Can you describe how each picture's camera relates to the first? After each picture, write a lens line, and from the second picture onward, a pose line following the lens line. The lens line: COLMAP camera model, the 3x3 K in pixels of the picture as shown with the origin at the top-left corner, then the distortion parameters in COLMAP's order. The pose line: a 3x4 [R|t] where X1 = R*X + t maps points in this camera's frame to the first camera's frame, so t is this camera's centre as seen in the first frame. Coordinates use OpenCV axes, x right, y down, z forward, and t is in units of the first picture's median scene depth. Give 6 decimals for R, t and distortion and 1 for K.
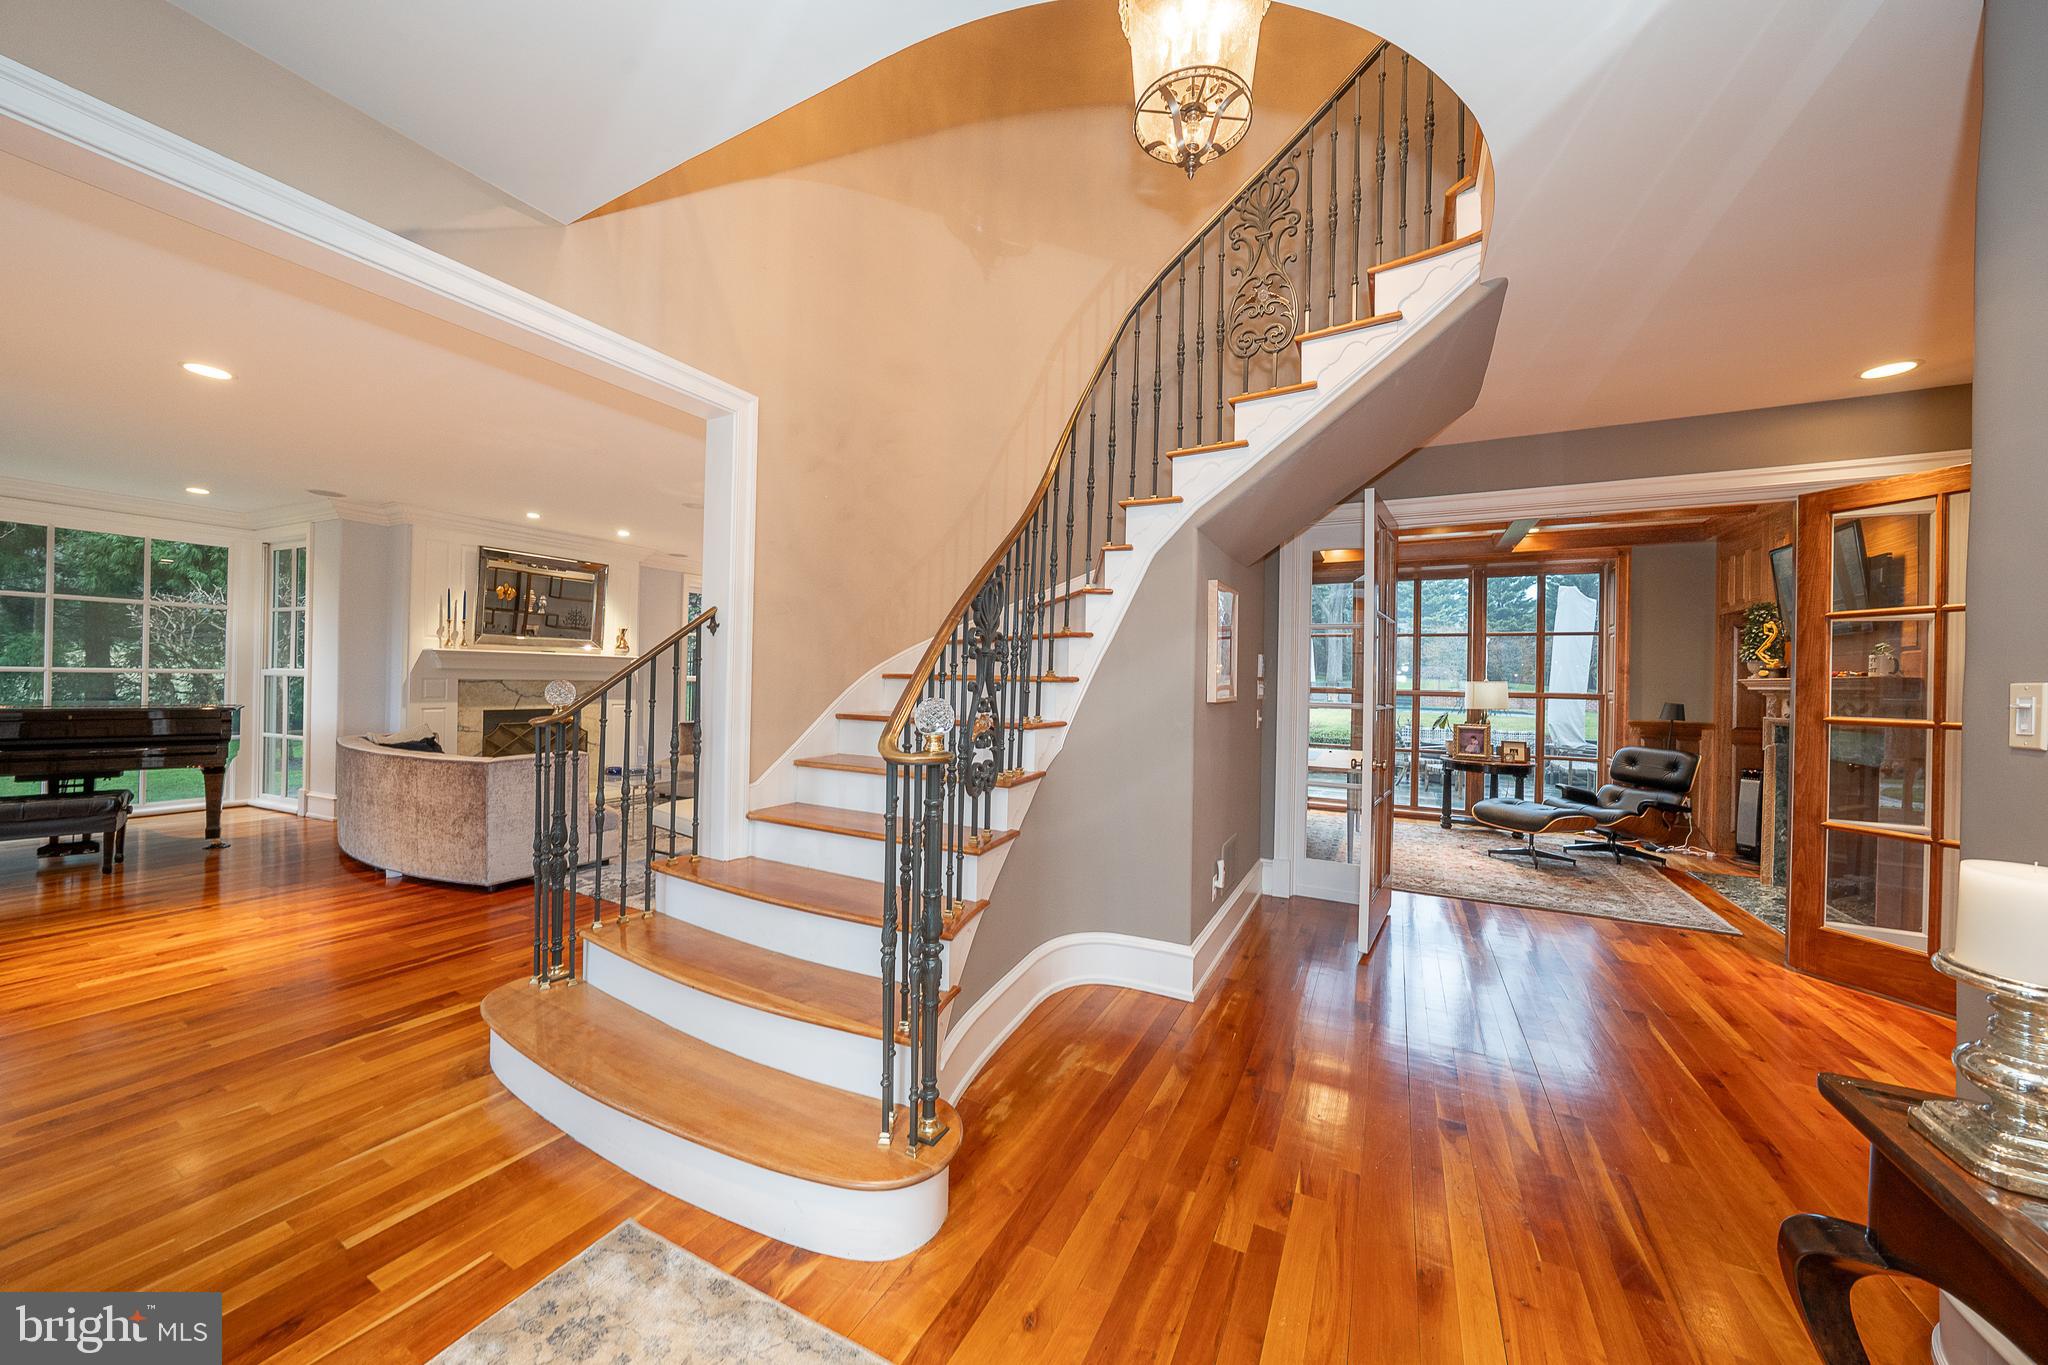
lens RADIAL K [[730.7, 0, 1017.8], [0, 730.7, 675.5], [0, 0, 1]] dist [-0.001011, -0.000066]
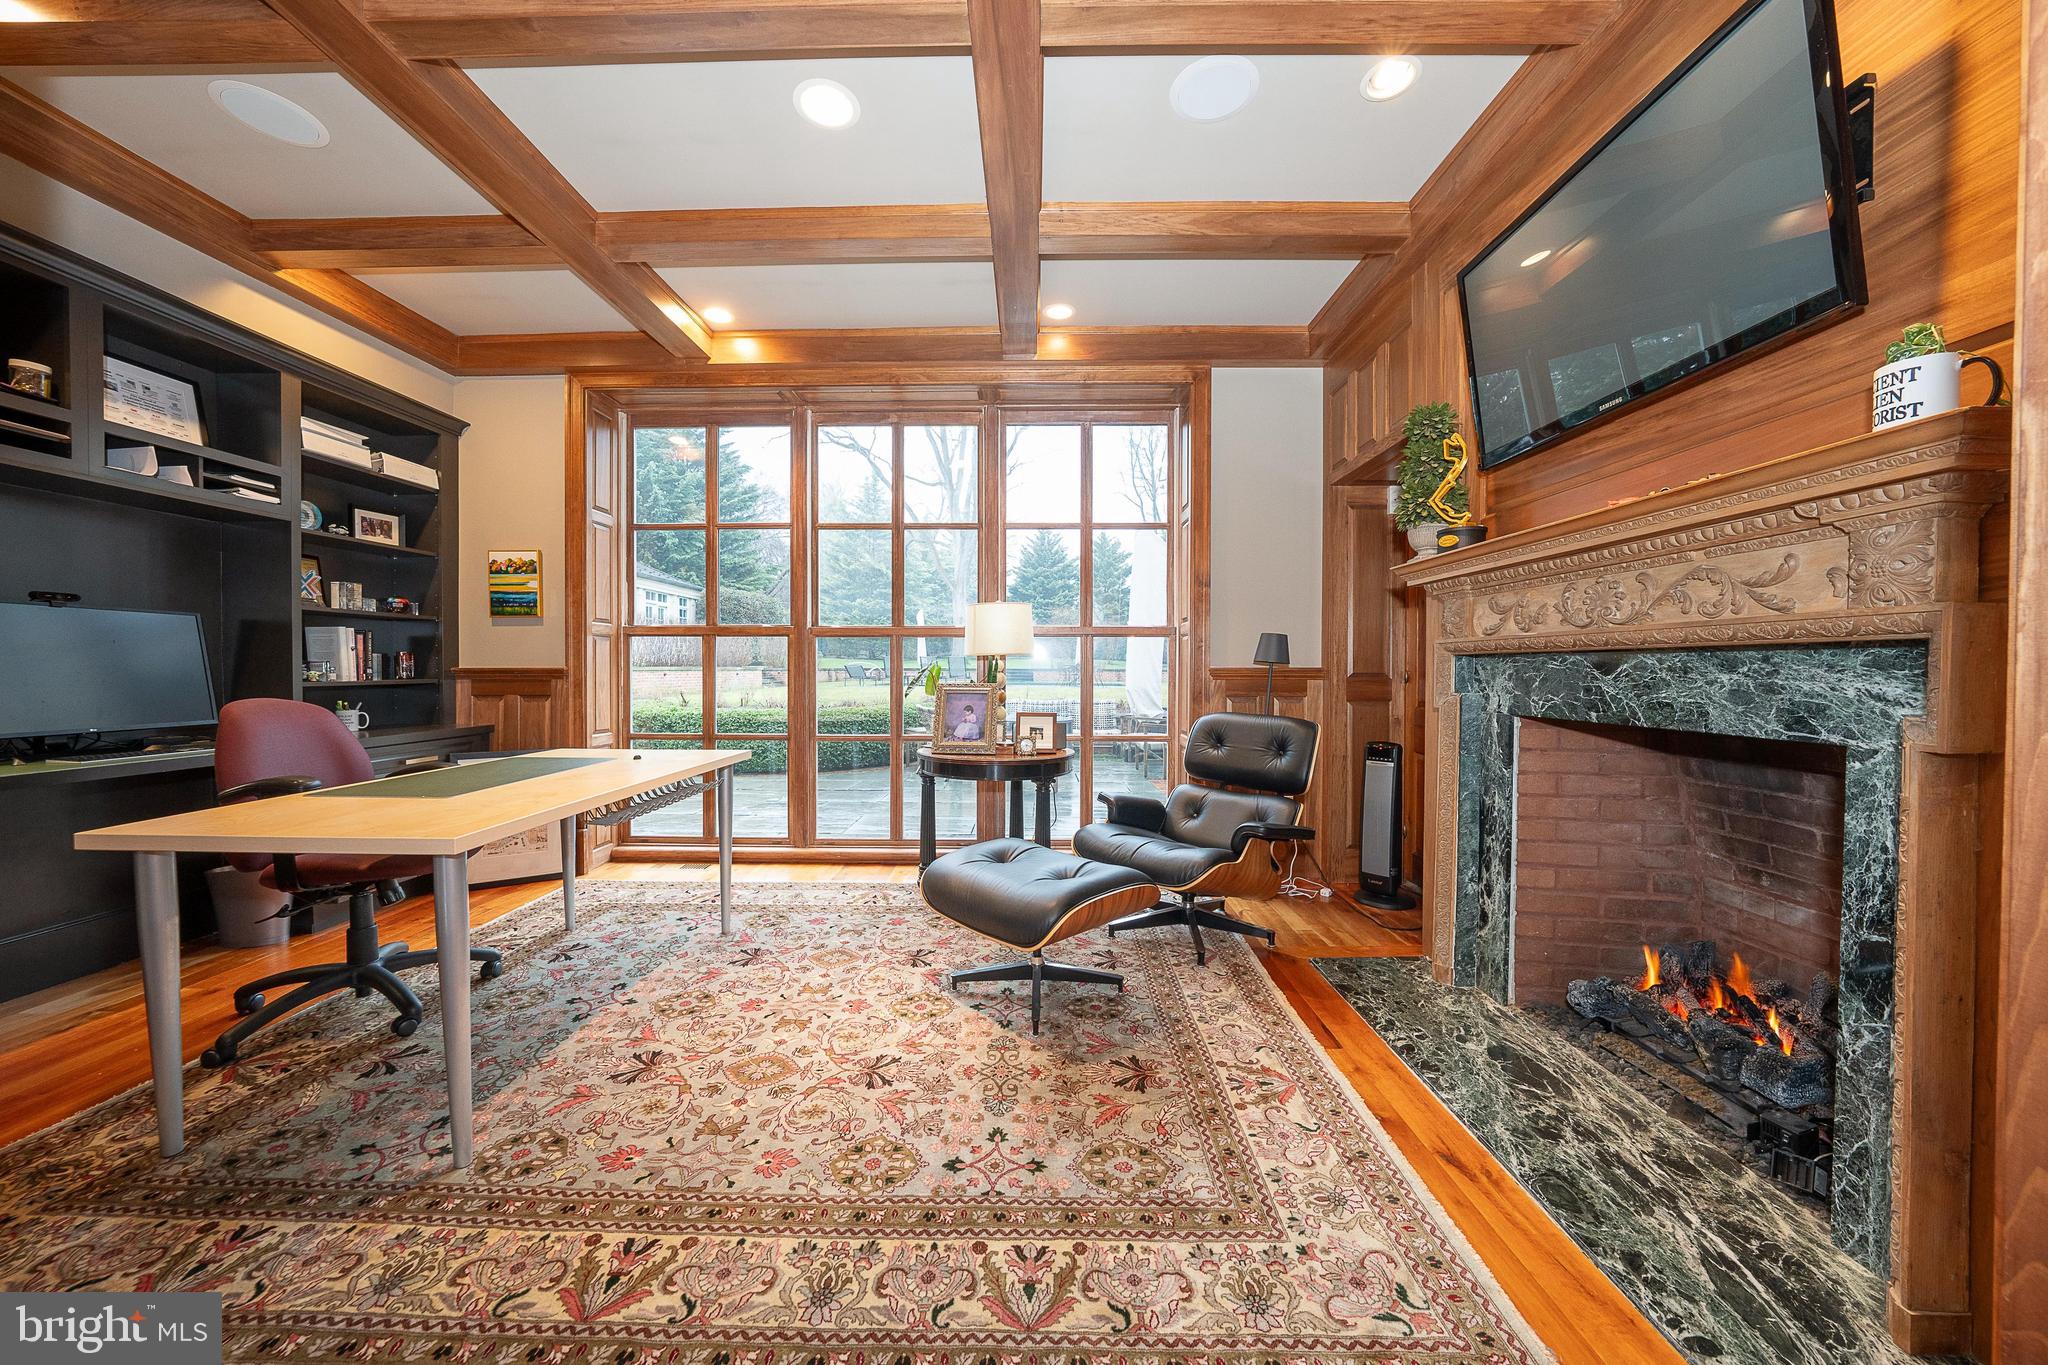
lens RADIAL K [[730.7, 0, 1017.8], [0, 730.7, 675.5], [0, 0, 1]] dist [-0.001011, -0.000066]
pose [[0.897926, -0.022967, 0.439548, 0.468532], [0.014648, 0.999644, 0.022310, 0.055444], [-0.439904, -0.013594, 0.897942, 0.575256]]
